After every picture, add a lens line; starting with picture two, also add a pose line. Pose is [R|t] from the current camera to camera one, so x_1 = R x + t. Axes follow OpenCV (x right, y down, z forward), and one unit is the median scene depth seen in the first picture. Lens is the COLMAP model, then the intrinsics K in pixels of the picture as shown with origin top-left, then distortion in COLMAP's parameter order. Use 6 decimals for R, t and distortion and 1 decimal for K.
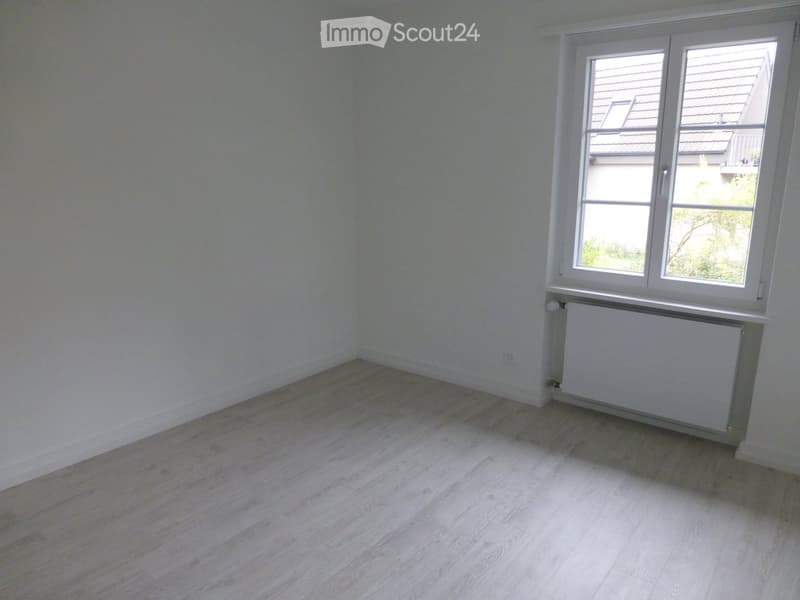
lens RADIAL K [[581.8, 0, 400.0], [0, 581.8, 300.0], [0, 0, 1]] dist [-0.022263, -0.001523]
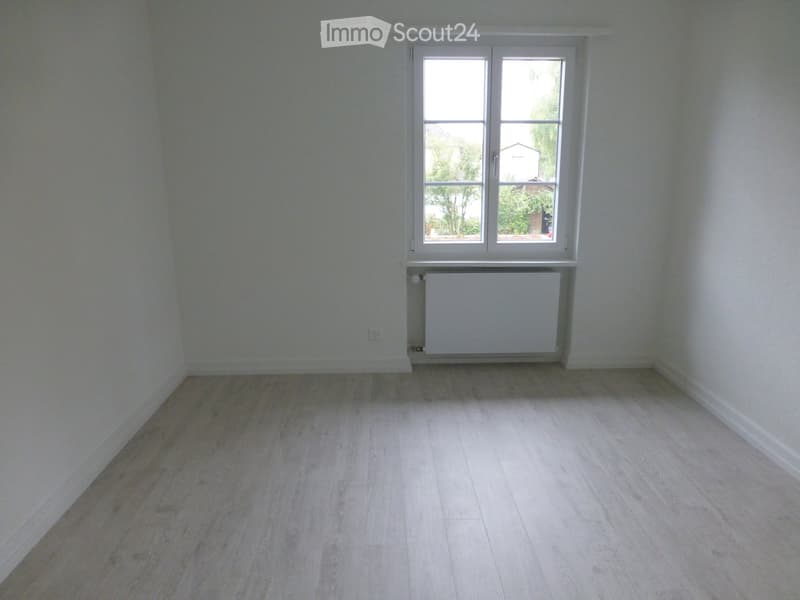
lens RADIAL K [[585.5, 0, 402.7], [0, 585.5, 290.5], [0, 0, 1]] dist [-0.011401, -0.001497]
pose [[0.769872, -0.147974, 0.620807, -0.491633], [0.151163, 0.987348, 0.047882, -0.027365], [-0.620038, 0.056980, 0.782500, 0.149869]]
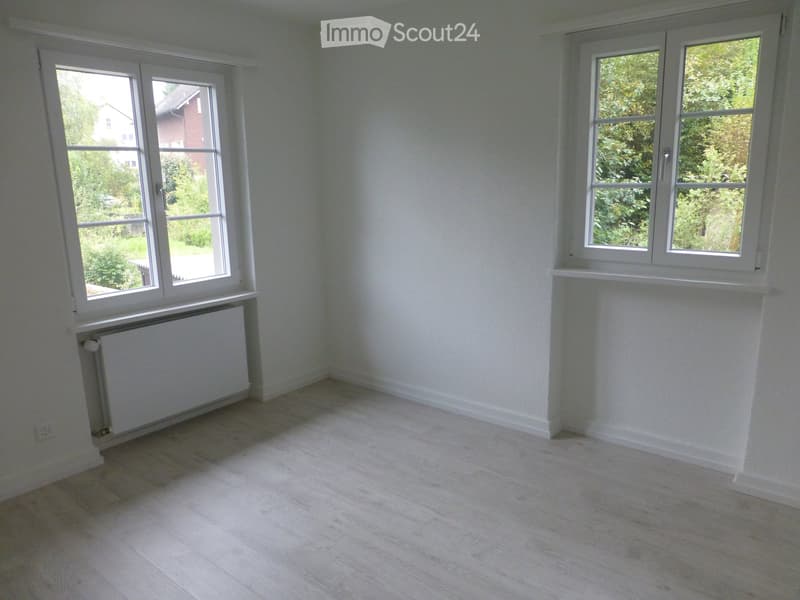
lens RADIAL K [[583.2, 0, 382.1], [0, 583.2, 295.8], [0, 0, 1]] dist [-0.003684, -0.001010]
pose [[0.046095, -0.202016, 0.978297, -0.606905], [0.254275, 0.949452, 0.184079, -0.120573], [-0.966033, 0.240271, 0.095132, 0.512447]]
